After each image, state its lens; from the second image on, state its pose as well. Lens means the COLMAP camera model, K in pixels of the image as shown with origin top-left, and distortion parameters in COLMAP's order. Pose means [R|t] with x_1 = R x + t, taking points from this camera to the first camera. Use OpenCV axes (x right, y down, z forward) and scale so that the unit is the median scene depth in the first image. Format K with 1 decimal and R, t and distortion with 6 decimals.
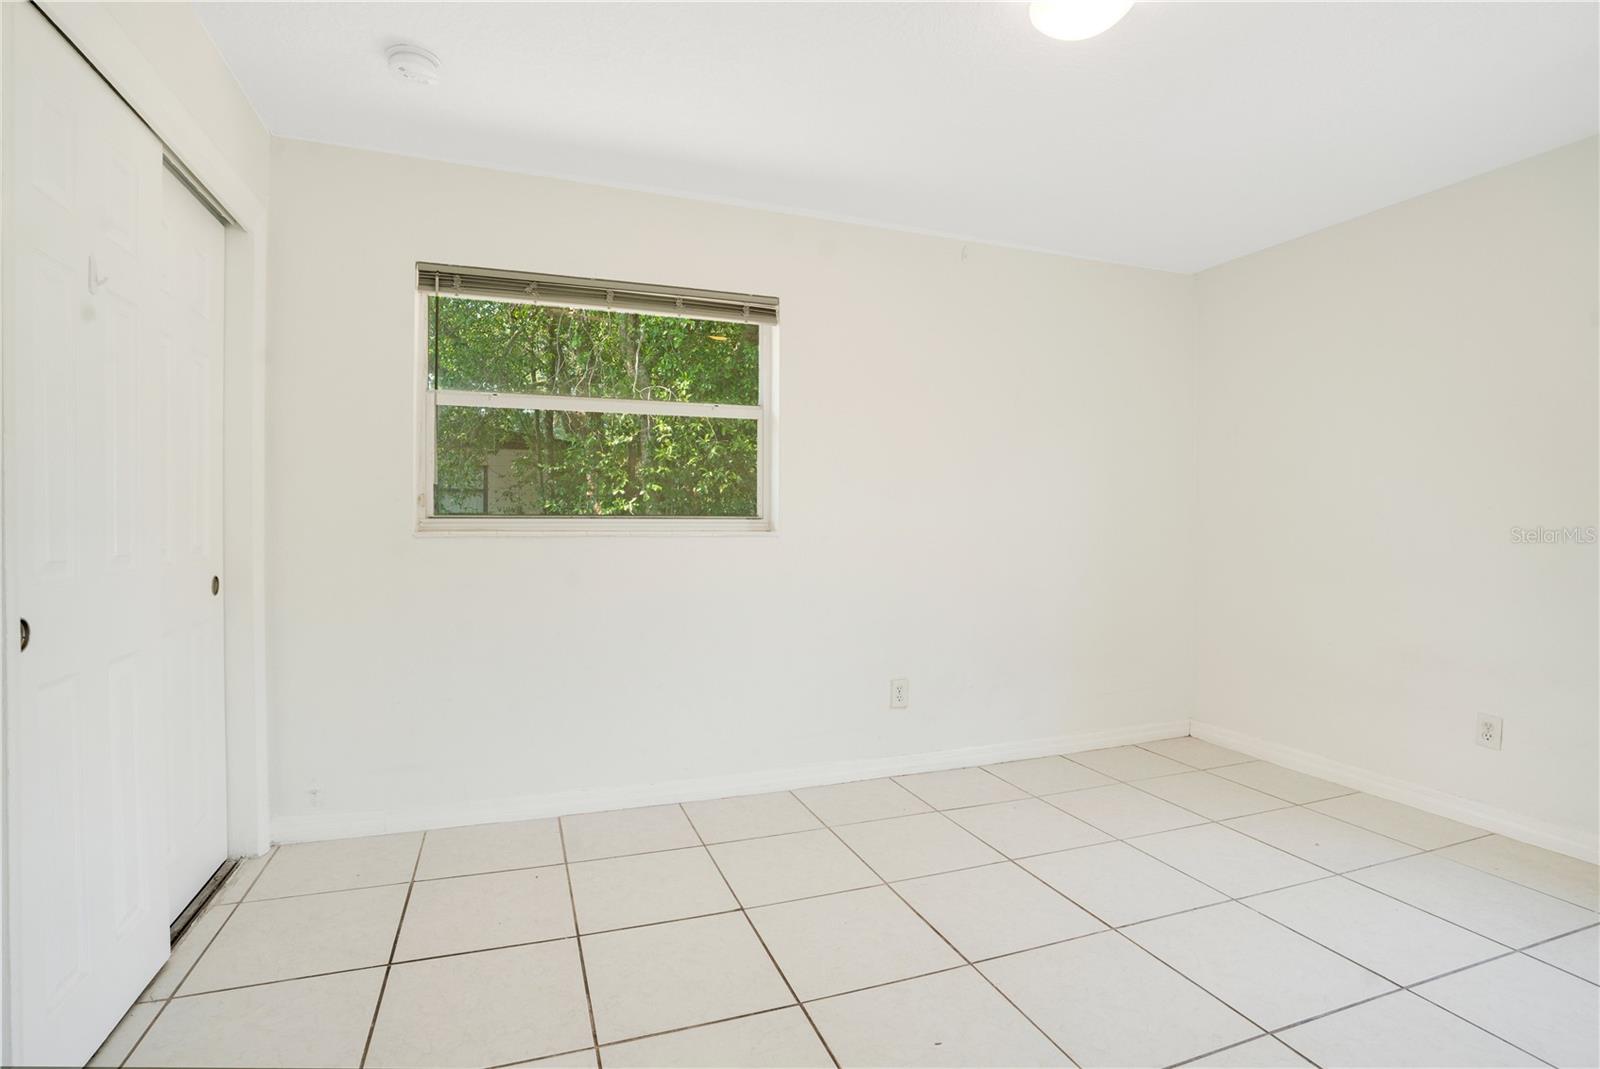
lens RADIAL K [[766.5, 0, 790.8], [0, 766.5, 537.4], [0, 0, 1]] dist [-0.060169, 0.024433]
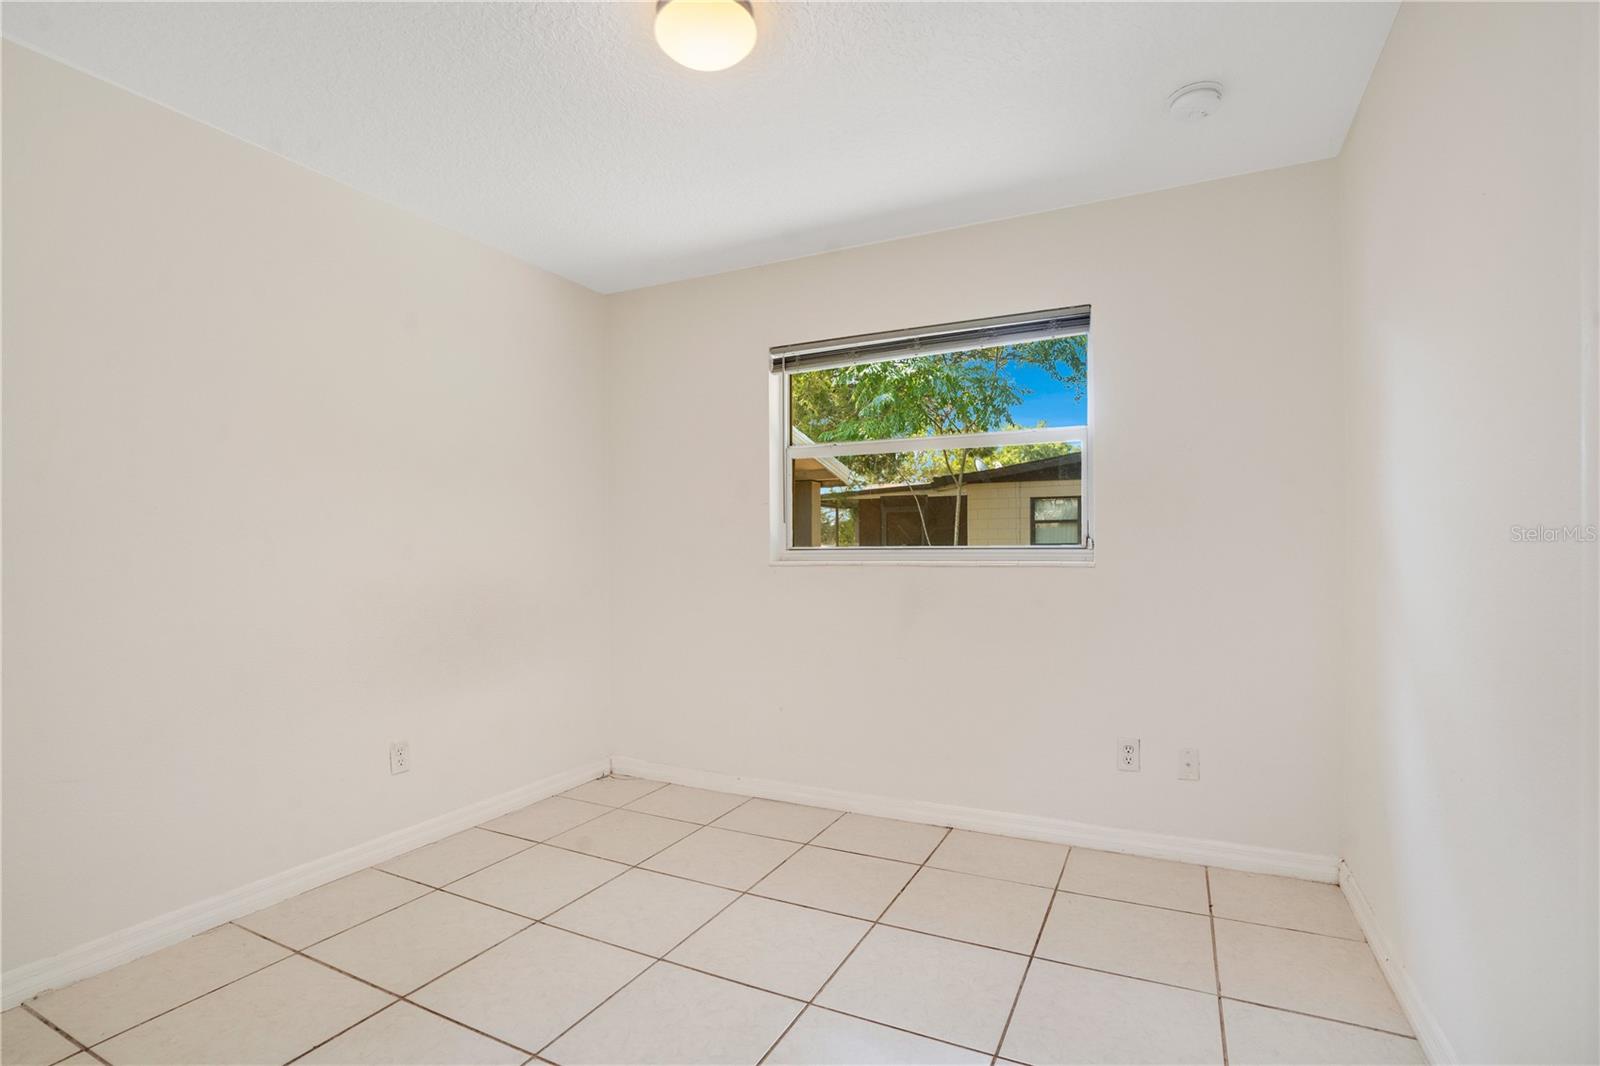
lens RADIAL K [[766.5, 0, 790.8], [0, 766.5, 535.9], [0, 0, 1]] dist [-0.060169, 0.024433]
pose [[0.668885, -0.028117, -0.742834, 0.477649], [0.003463, 0.999391, -0.034710, -0.006431], [0.743358, 0.020645, 0.668575, 0.157964]]
